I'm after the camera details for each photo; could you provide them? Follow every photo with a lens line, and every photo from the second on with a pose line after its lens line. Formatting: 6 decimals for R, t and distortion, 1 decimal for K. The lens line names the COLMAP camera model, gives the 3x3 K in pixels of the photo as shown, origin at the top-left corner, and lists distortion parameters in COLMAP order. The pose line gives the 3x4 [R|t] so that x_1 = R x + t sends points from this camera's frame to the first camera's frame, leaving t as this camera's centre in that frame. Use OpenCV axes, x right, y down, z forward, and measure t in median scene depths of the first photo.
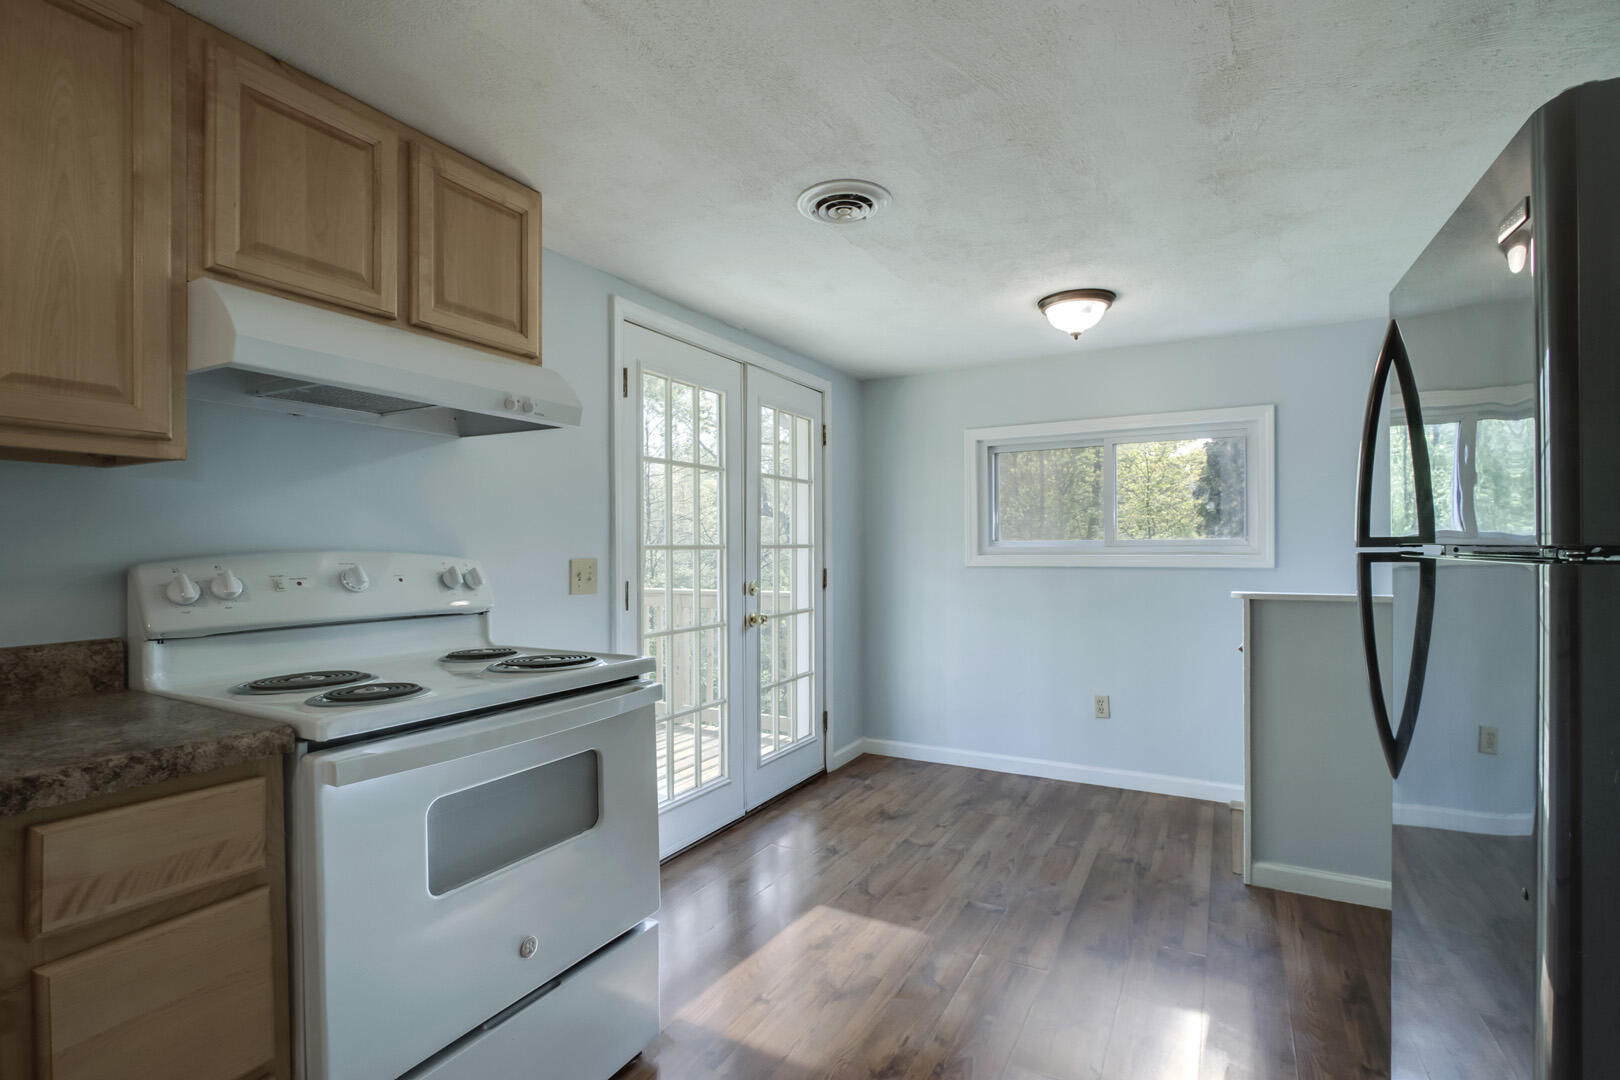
lens RADIAL K [[760.4, 0, 844.3], [0, 760.4, 543.3], [0, 0, 1]] dist [-0.008099, 0.001201]
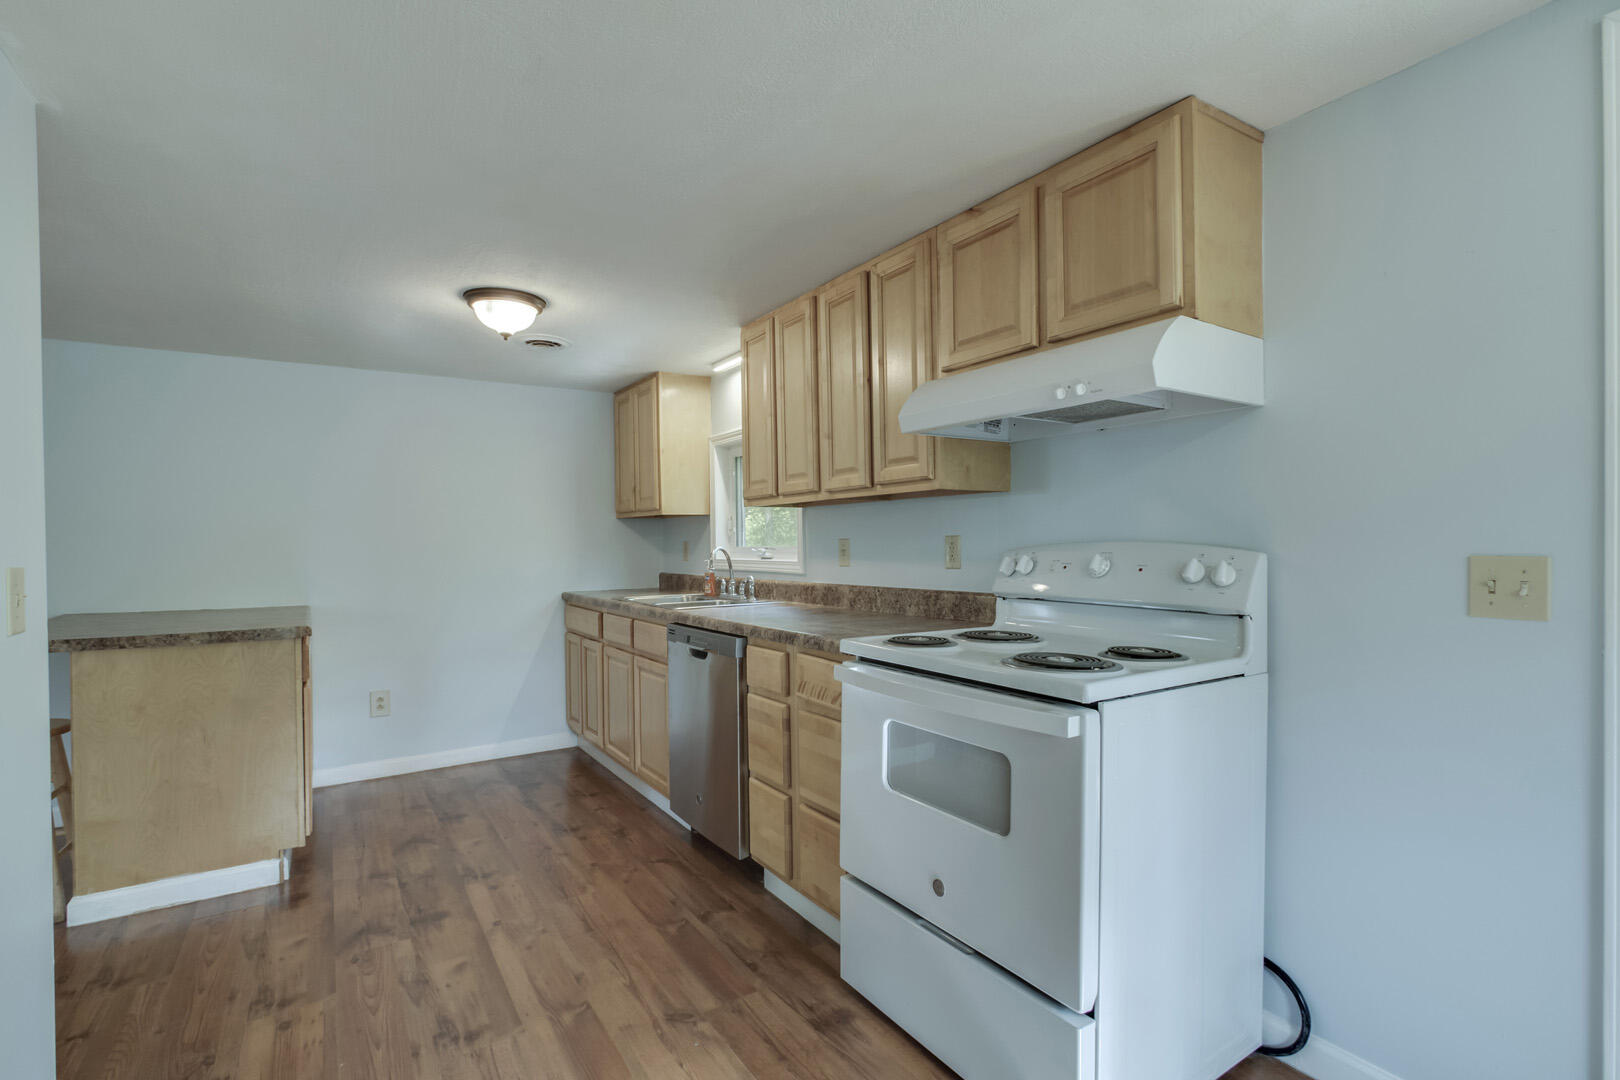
lens RADIAL K [[760.4, 0, 792.7], [0, 760.4, 549.5], [0, 0, 1]] dist [-0.008099, 0.001201]
pose [[-0.518642, 0.011452, -0.854915, 0.583432], [0.011410, 0.999914, 0.006473, 0.009090], [0.854915, -0.006397, -0.518728, 1.213048]]
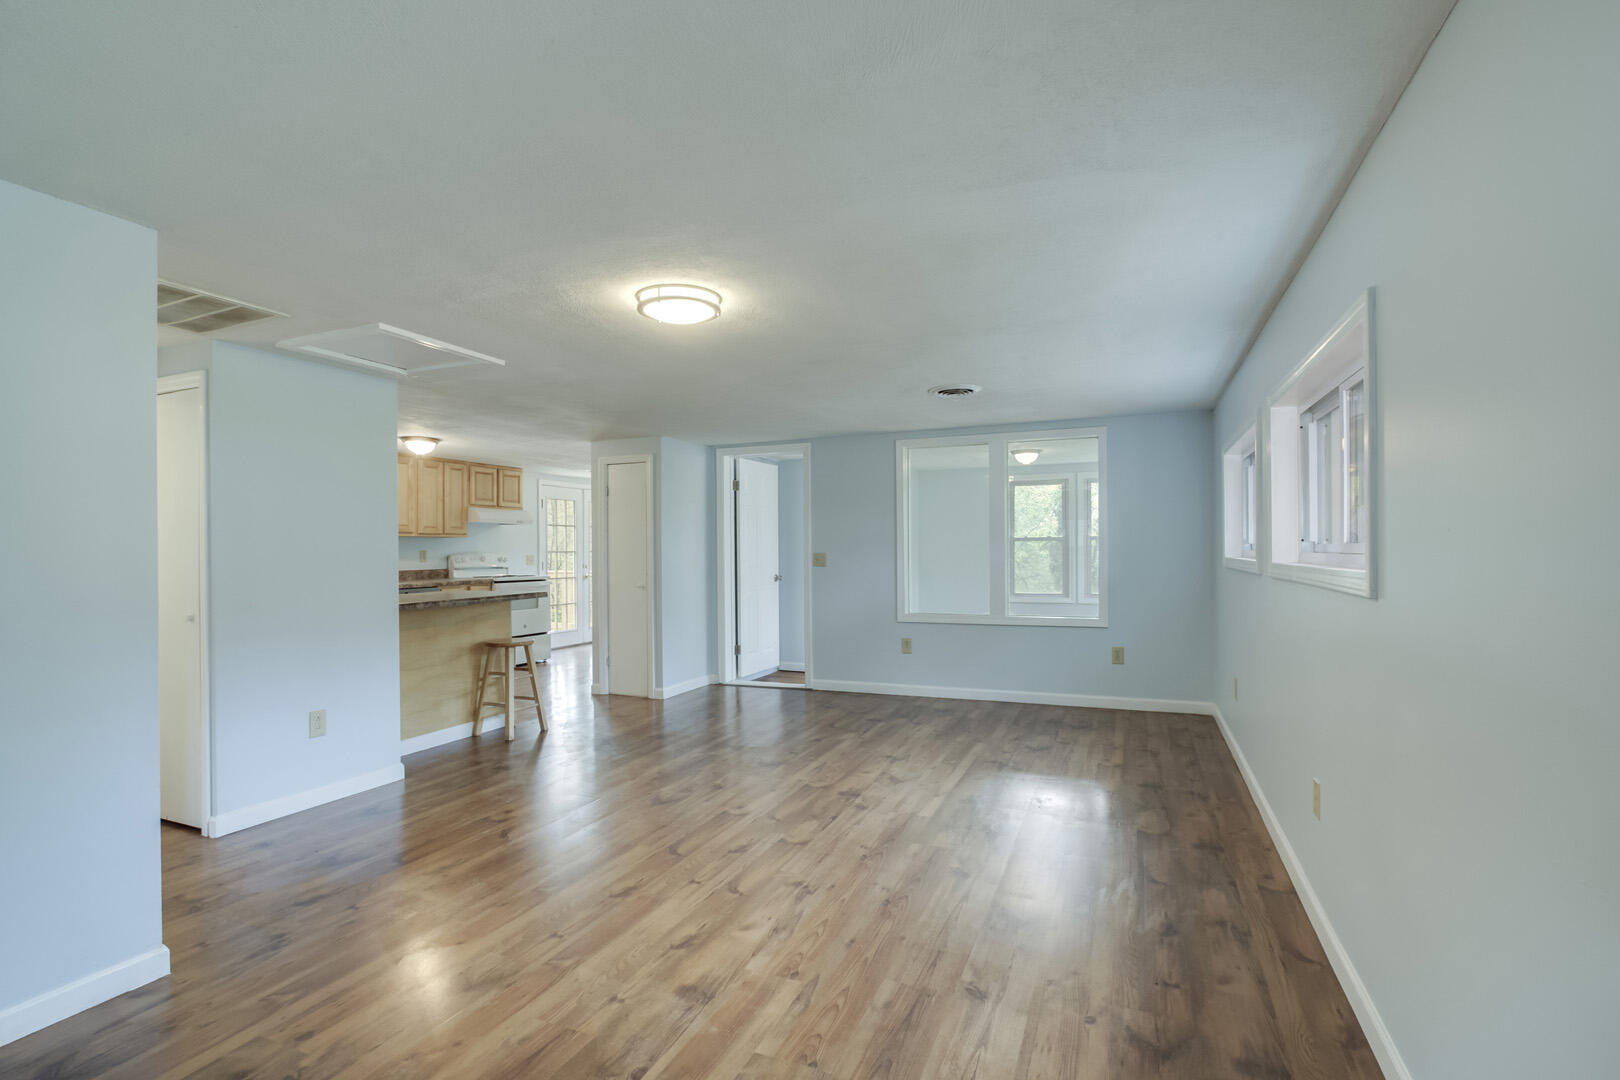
lens RADIAL K [[760.4, 0, 821.5], [0, 760.4, 549.8], [0, 0, 1]] dist [-0.008099, 0.001201]
pose [[0.996621, -0.002884, 0.082085, 1.064701], [0.002817, 0.999996, 0.000940, -0.007159], [-0.082087, -0.000705, 0.996625, -3.914442]]
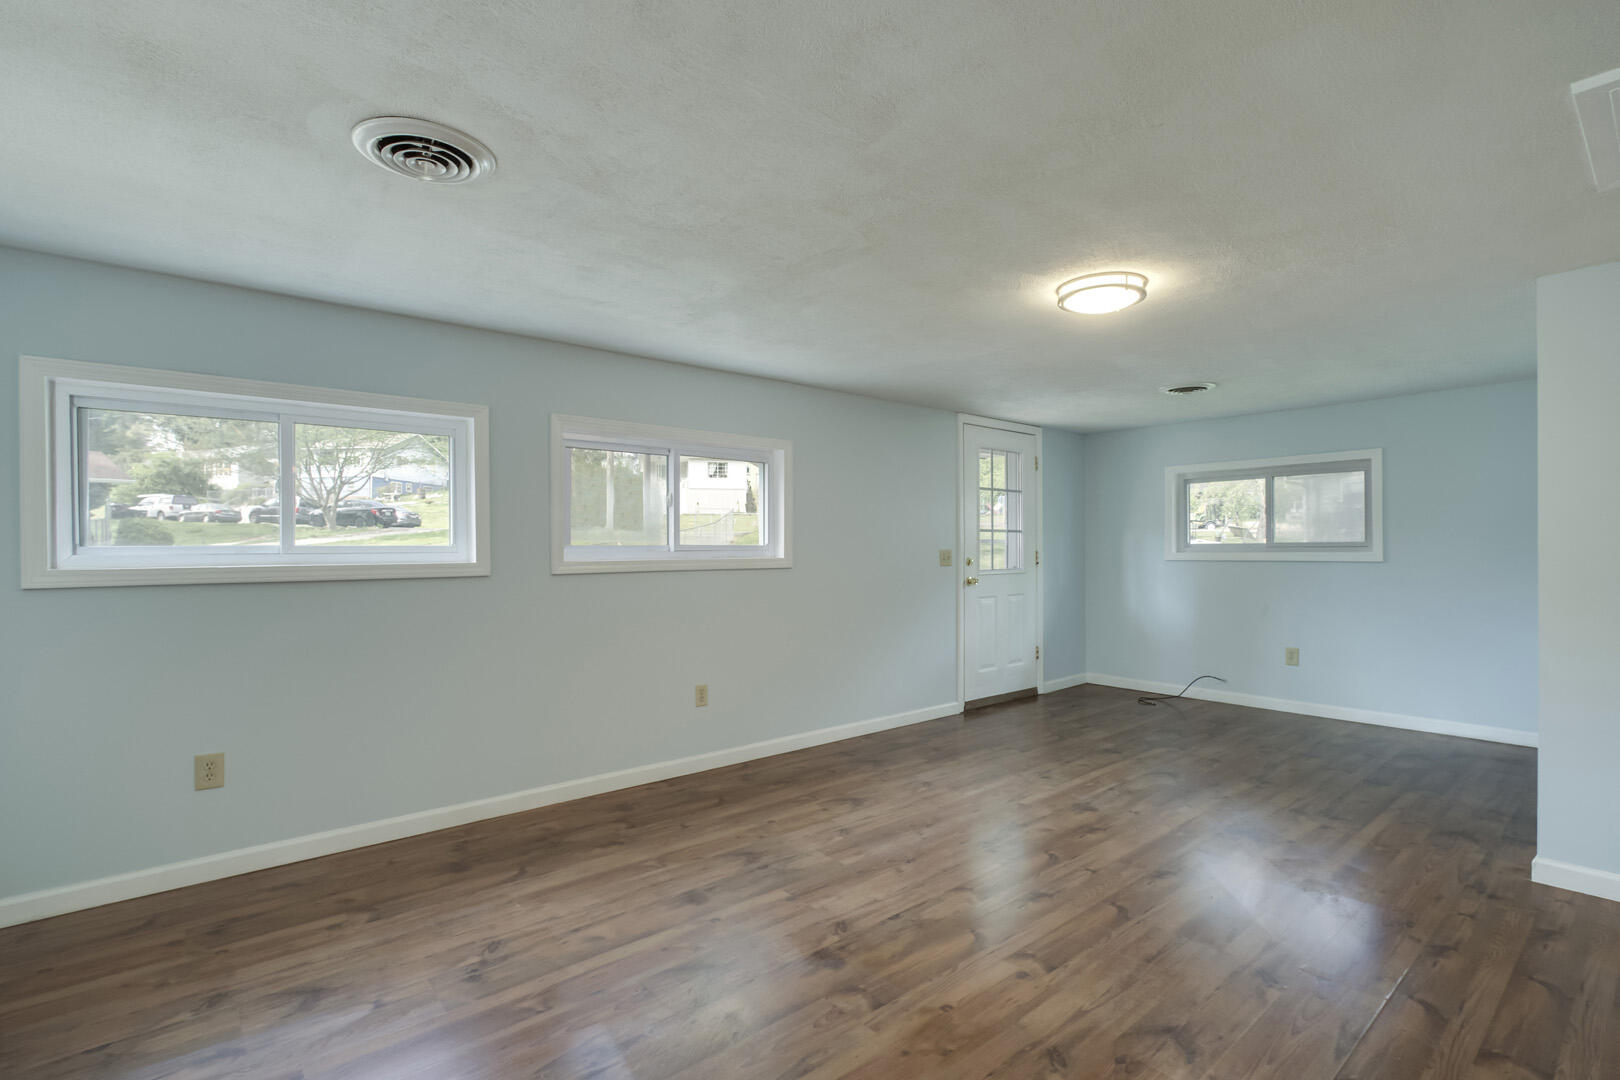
lens RADIAL K [[760.4, 0, 823.0], [0, 760.4, 547.0], [0, 0, 1]] dist [-0.008099, 0.001201]
pose [[-0.926283, 0.009037, 0.376720, 0.839956], [0.008747, 0.999959, -0.002481, 0.002068], [-0.376727, 0.000997, -0.926324, -0.555812]]
